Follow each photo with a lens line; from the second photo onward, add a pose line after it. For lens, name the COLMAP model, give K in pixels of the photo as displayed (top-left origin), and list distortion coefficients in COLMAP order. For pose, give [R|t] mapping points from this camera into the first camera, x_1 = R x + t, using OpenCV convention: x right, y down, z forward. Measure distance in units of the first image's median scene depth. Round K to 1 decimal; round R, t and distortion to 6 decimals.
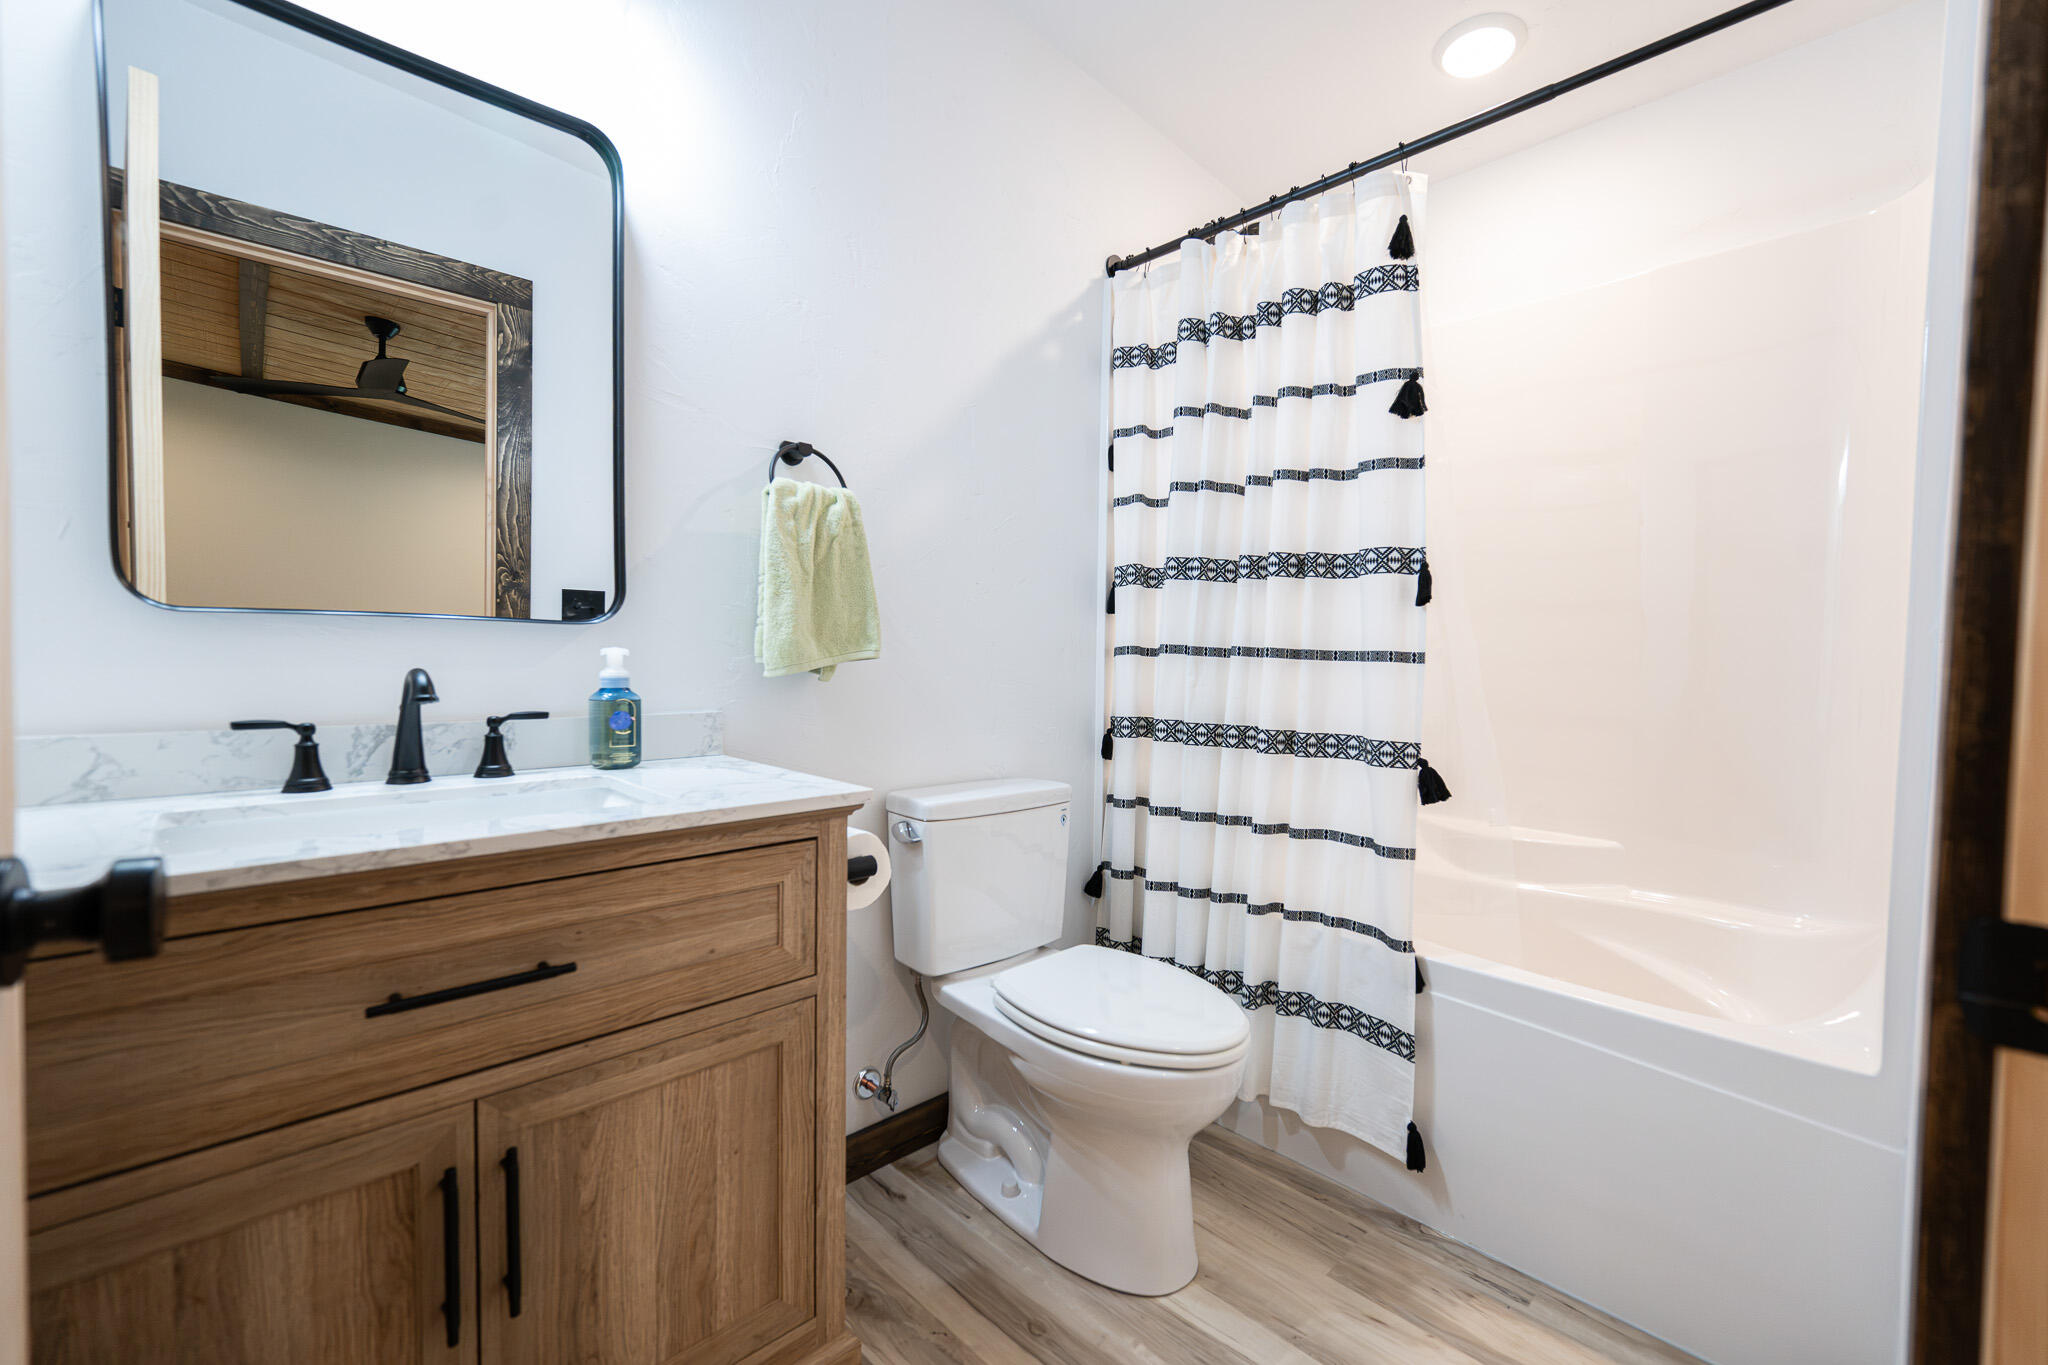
lens RADIAL K [[799.3, 0, 1005.2], [0, 799.3, 665.8], [0, 0, 1]] dist [0.000394, -0.000583]
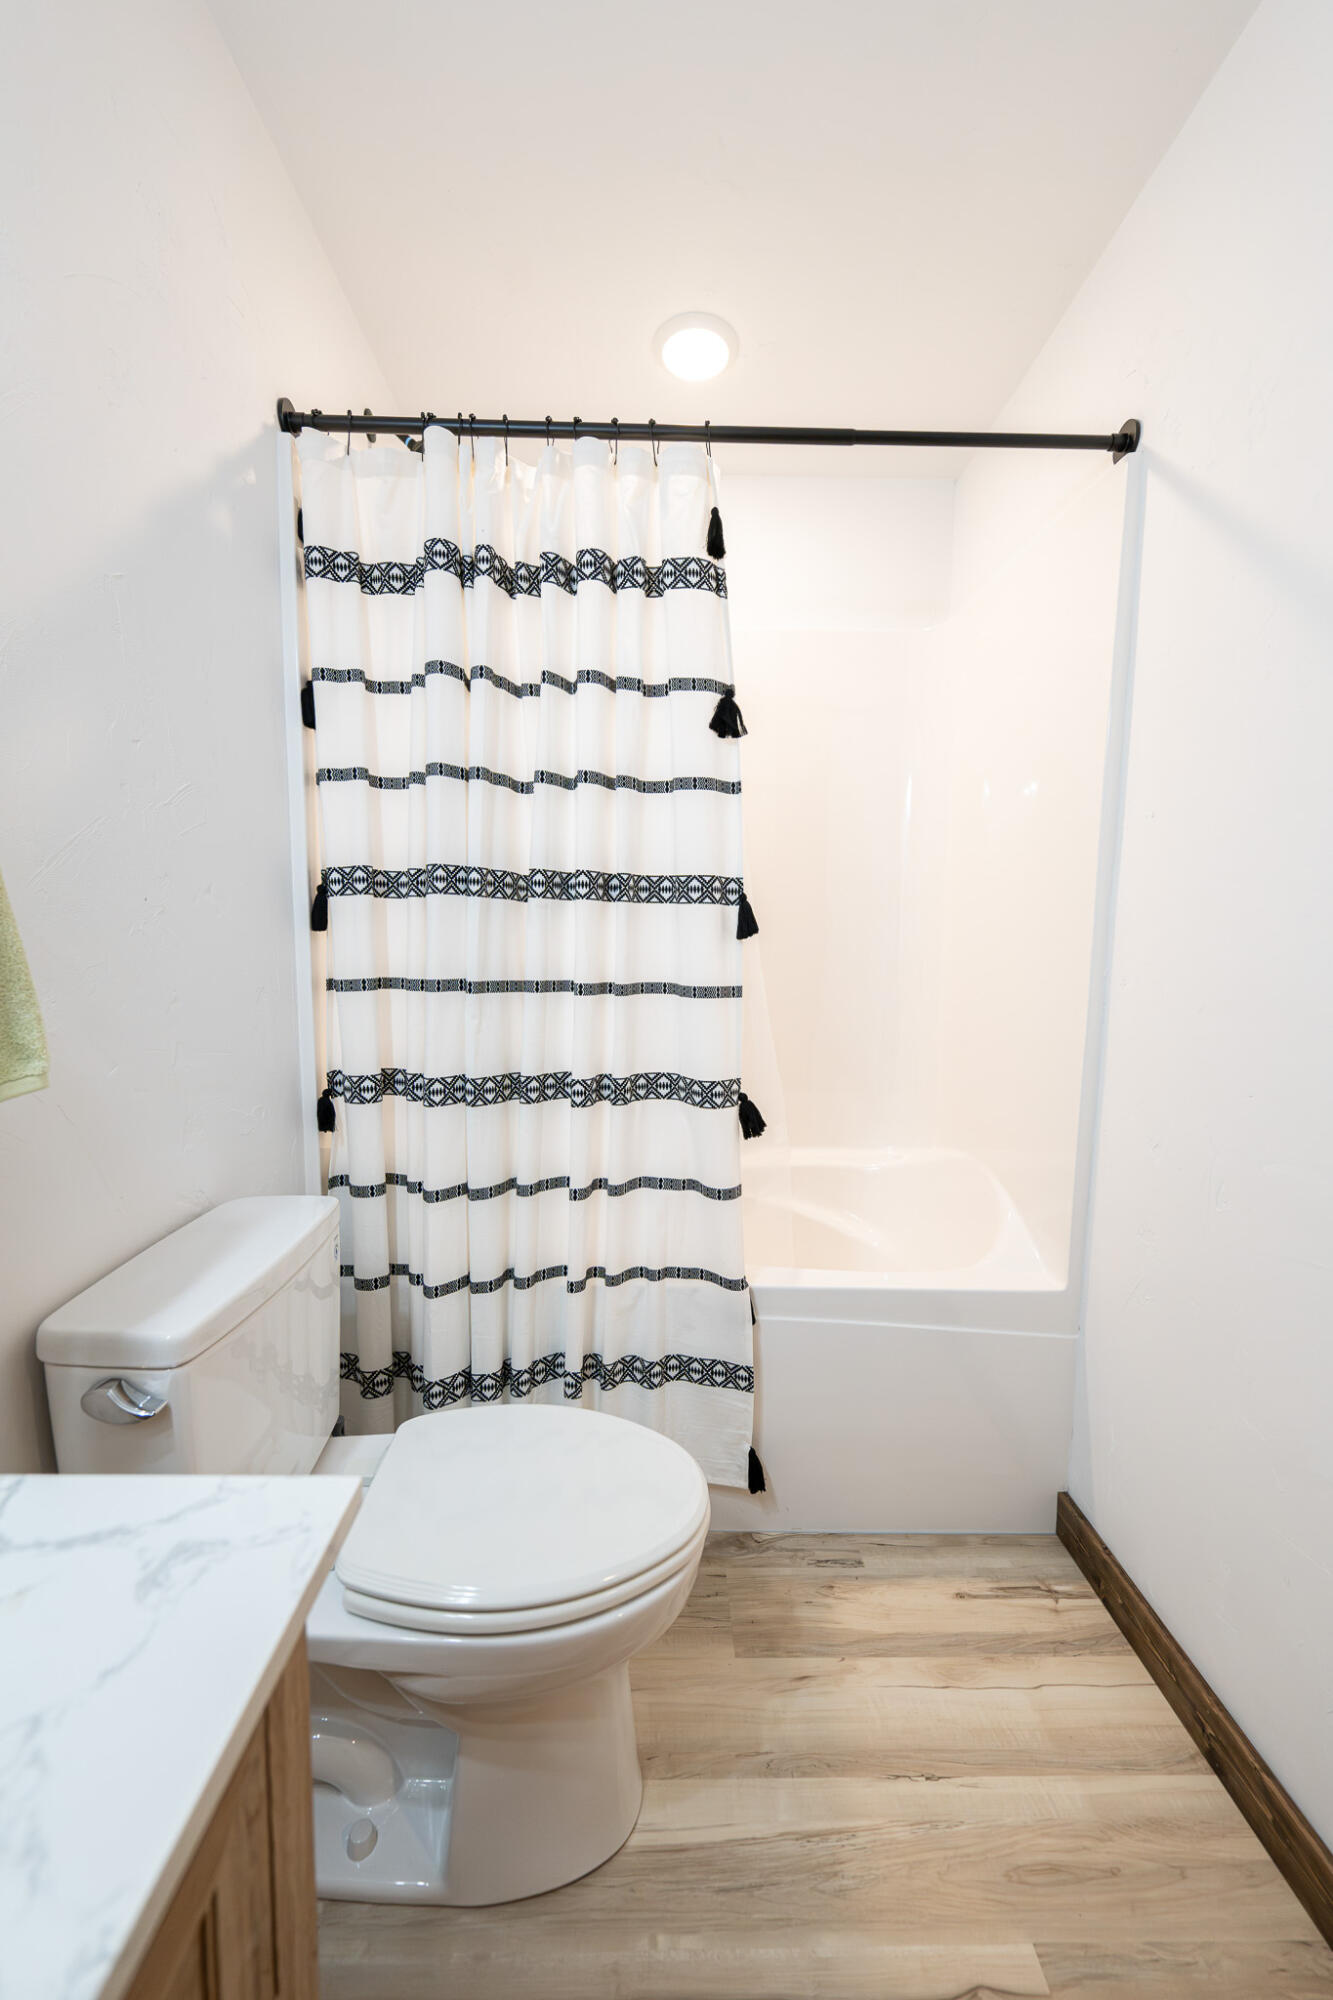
lens RADIAL K [[780.6, 0, 678.1], [0, 780.6, 996.3], [0, 0, 1]] dist [0.000394, -0.000583]
pose [[0.686586, -0.079399, 0.722700, -0.207506], [0.016647, 0.995475, 0.093552, -0.088603], [-0.726858, -0.052201, 0.684802, 0.372772]]
